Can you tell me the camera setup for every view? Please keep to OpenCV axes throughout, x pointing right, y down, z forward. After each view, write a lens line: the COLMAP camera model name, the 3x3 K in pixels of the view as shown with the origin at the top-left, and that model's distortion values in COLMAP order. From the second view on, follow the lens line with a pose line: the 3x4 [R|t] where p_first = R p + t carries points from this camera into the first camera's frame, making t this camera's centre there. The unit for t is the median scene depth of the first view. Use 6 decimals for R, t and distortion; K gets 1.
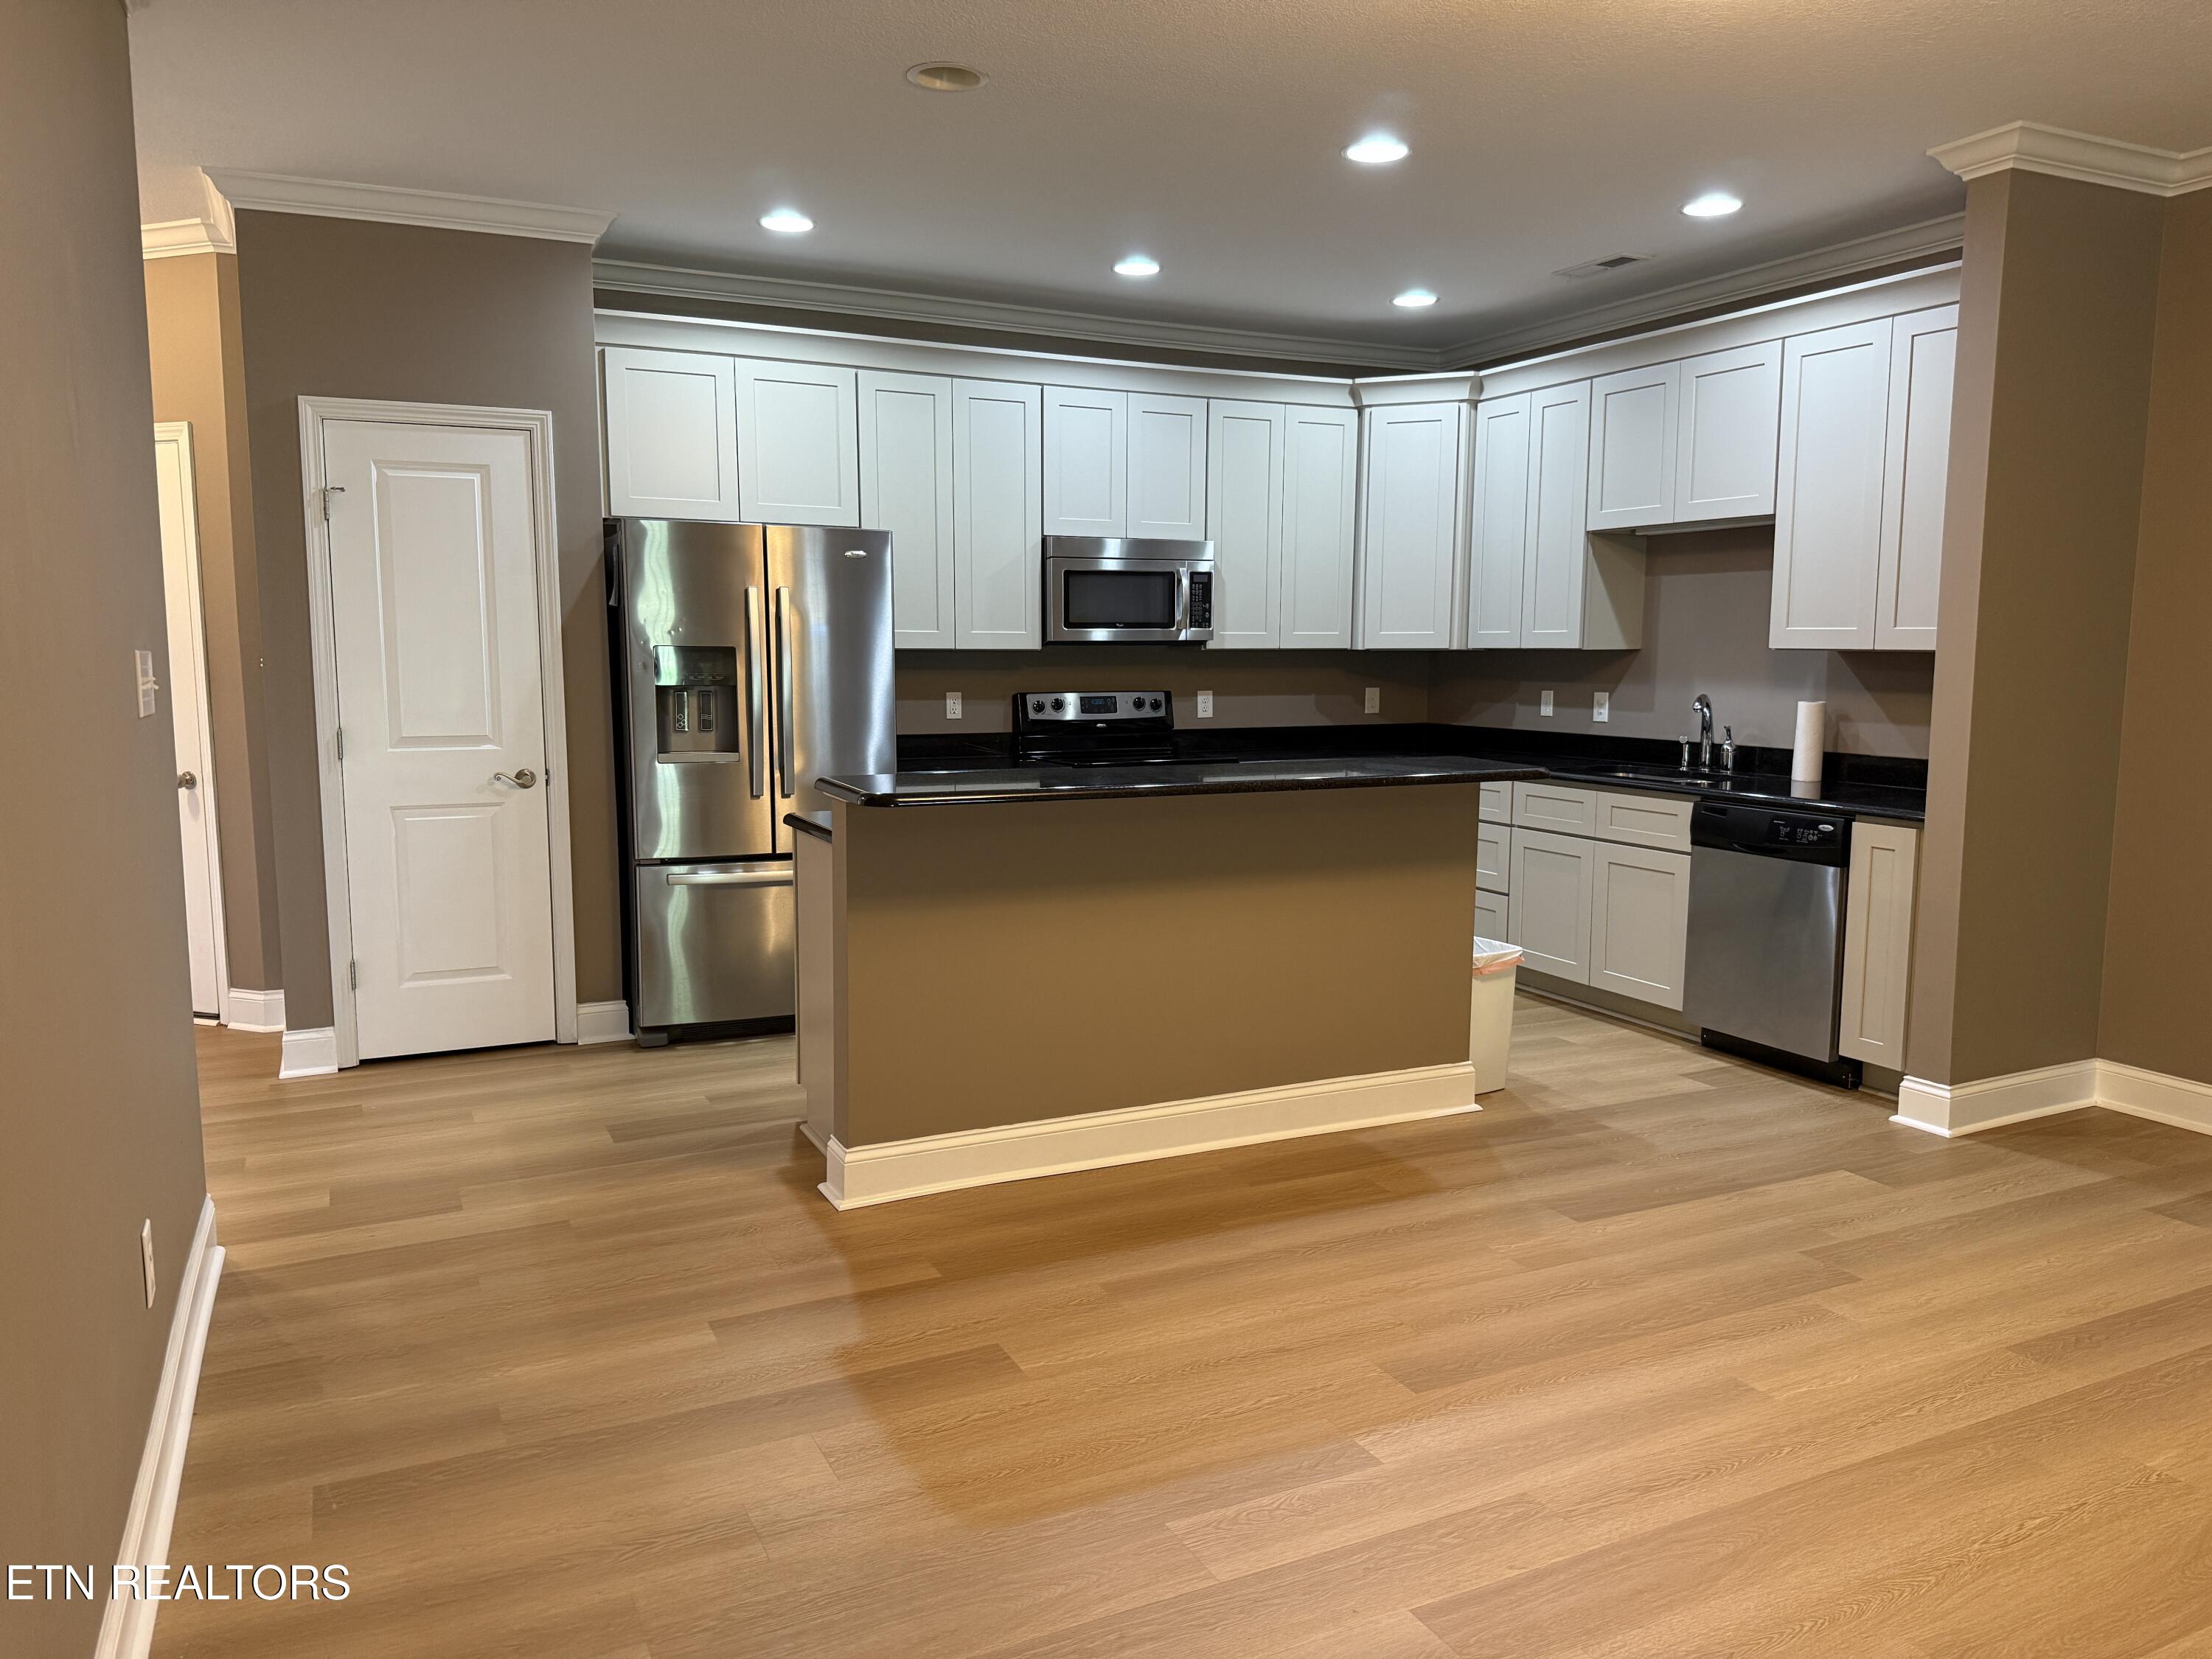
lens RADIAL K [[1562.8, 0, 1106.0], [0, 1562.8, 829.5], [0, 0, 1]] dist [0.139768, -0.224903]
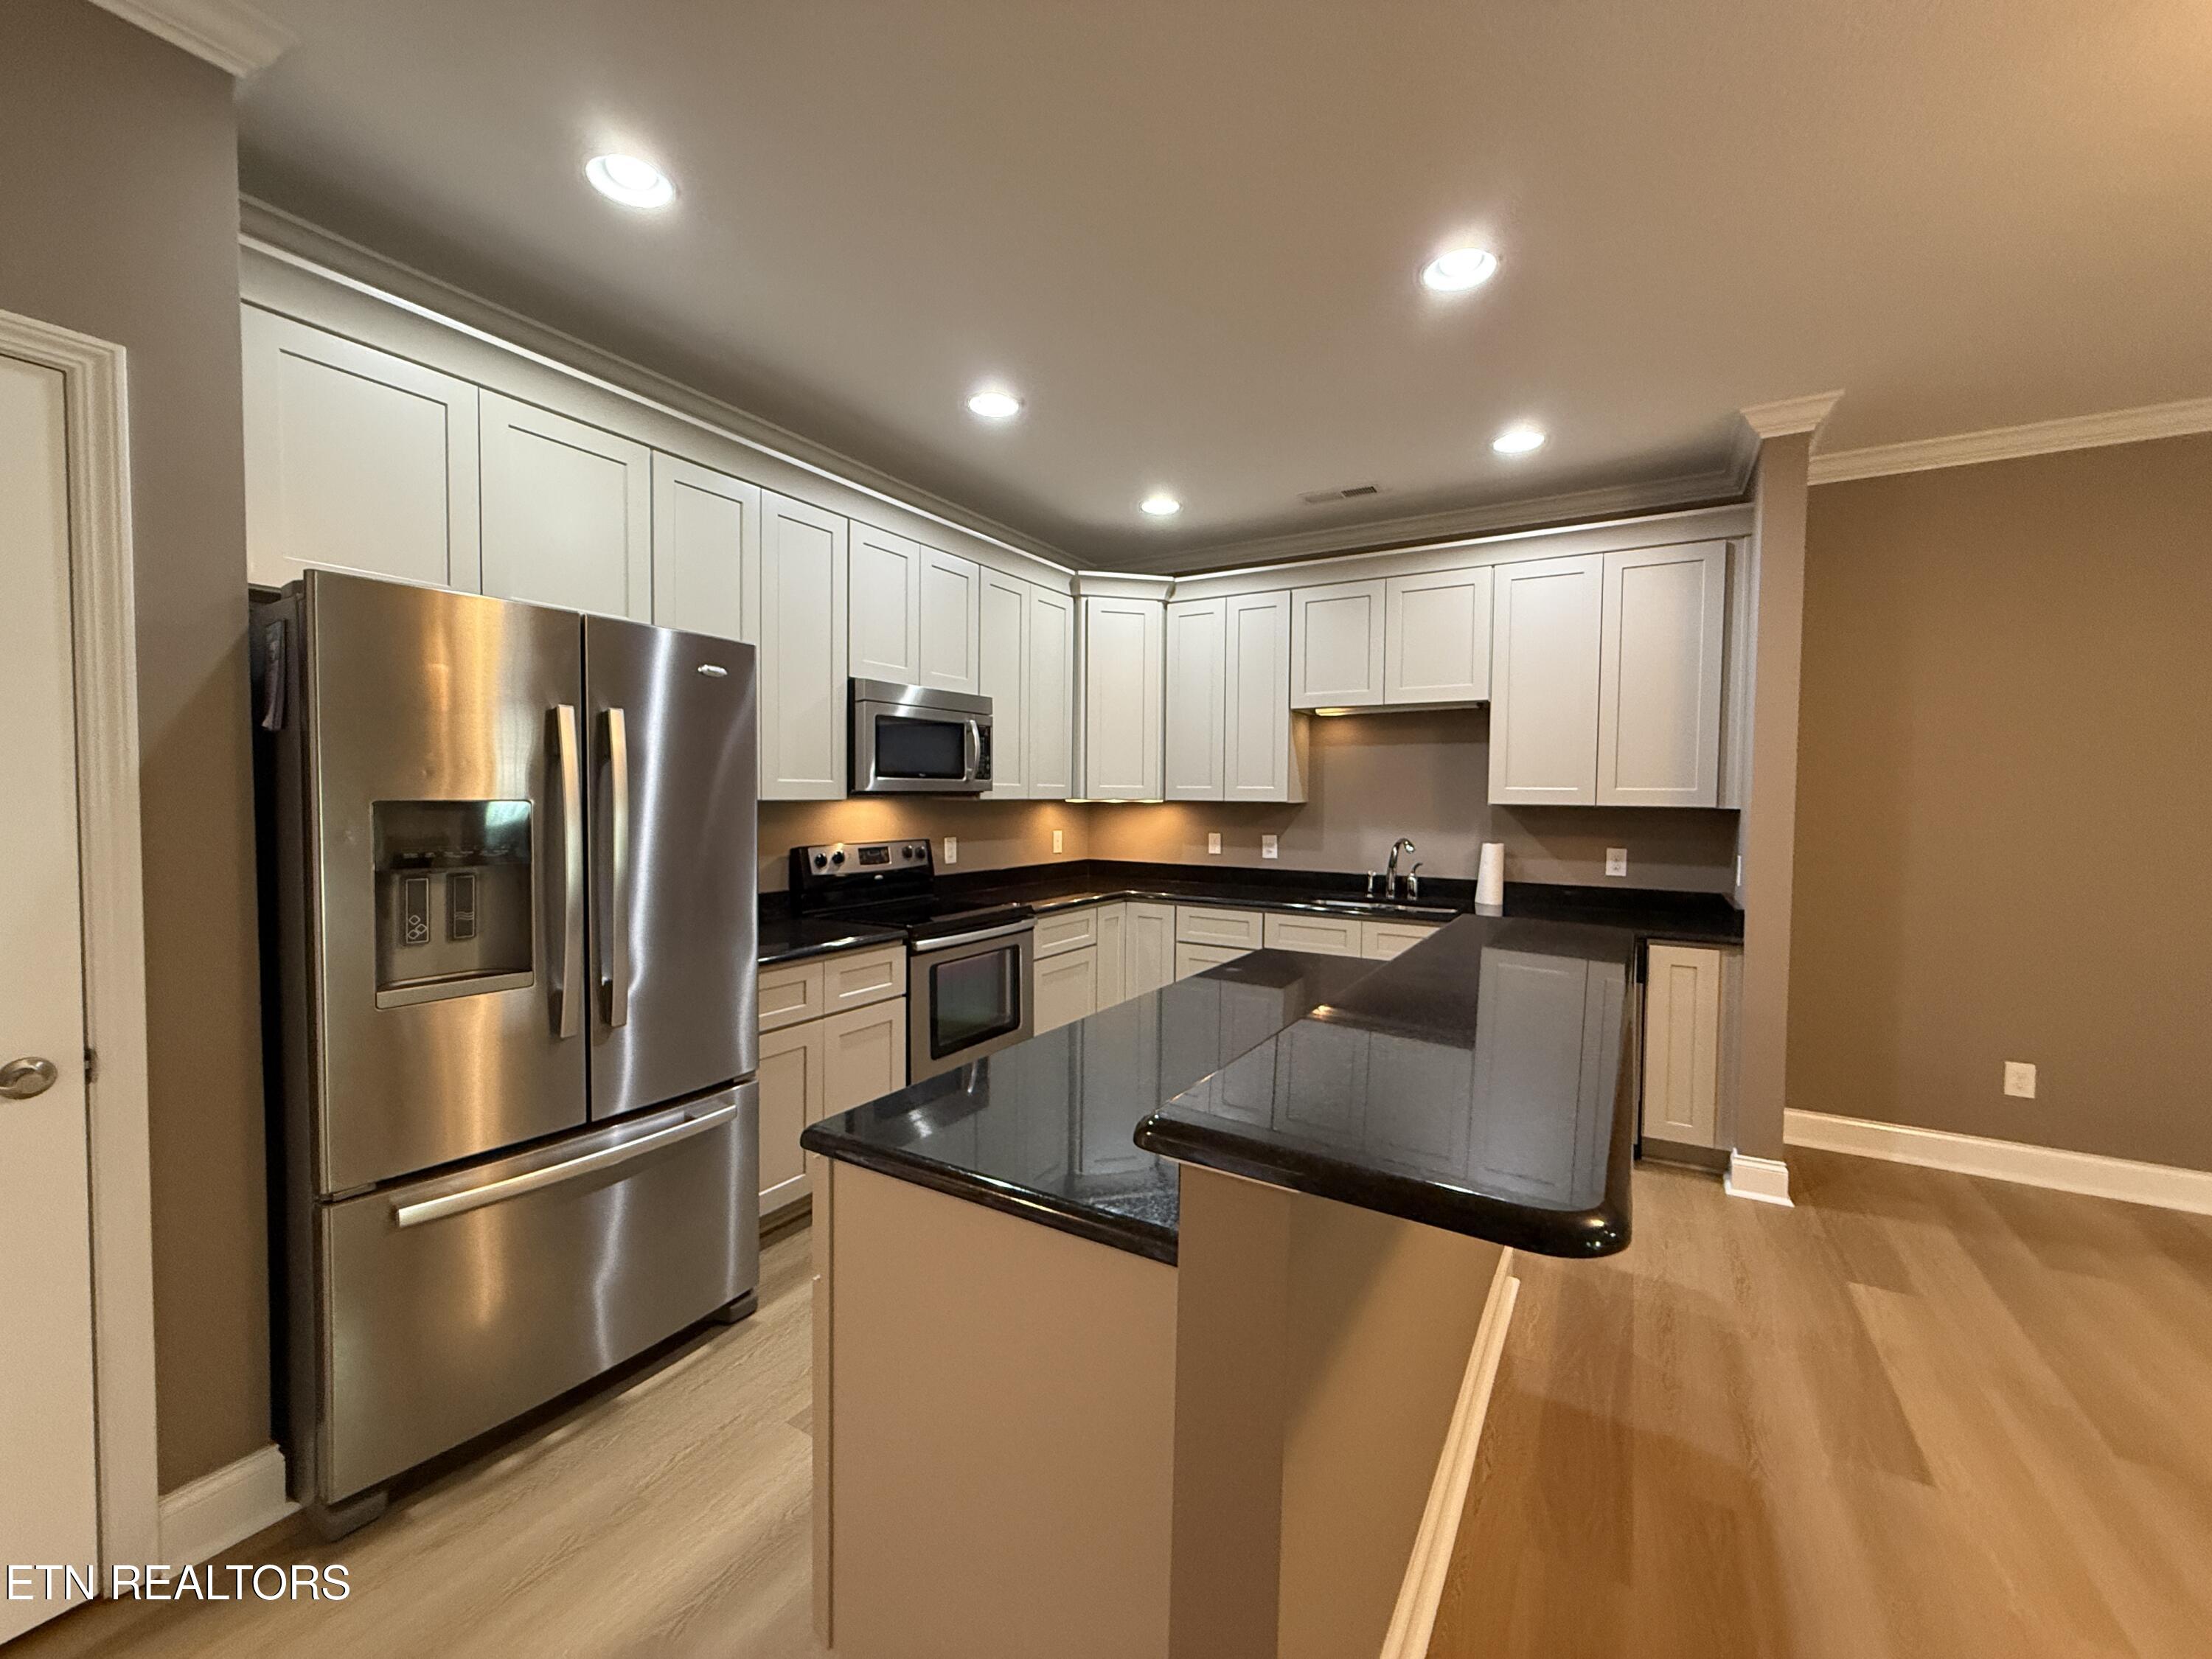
lens RADIAL K [[883.8, 0, 1101.4], [0, 883.8, 823.1], [0, 0, 1]] dist [-0.000648, -0.000091]
pose [[0.841796, -0.012876, 0.539642, -0.216107], [0.058002, 0.996085, -0.066712, -0.065682], [-0.536670, 0.087458, 0.839247, 0.546632]]
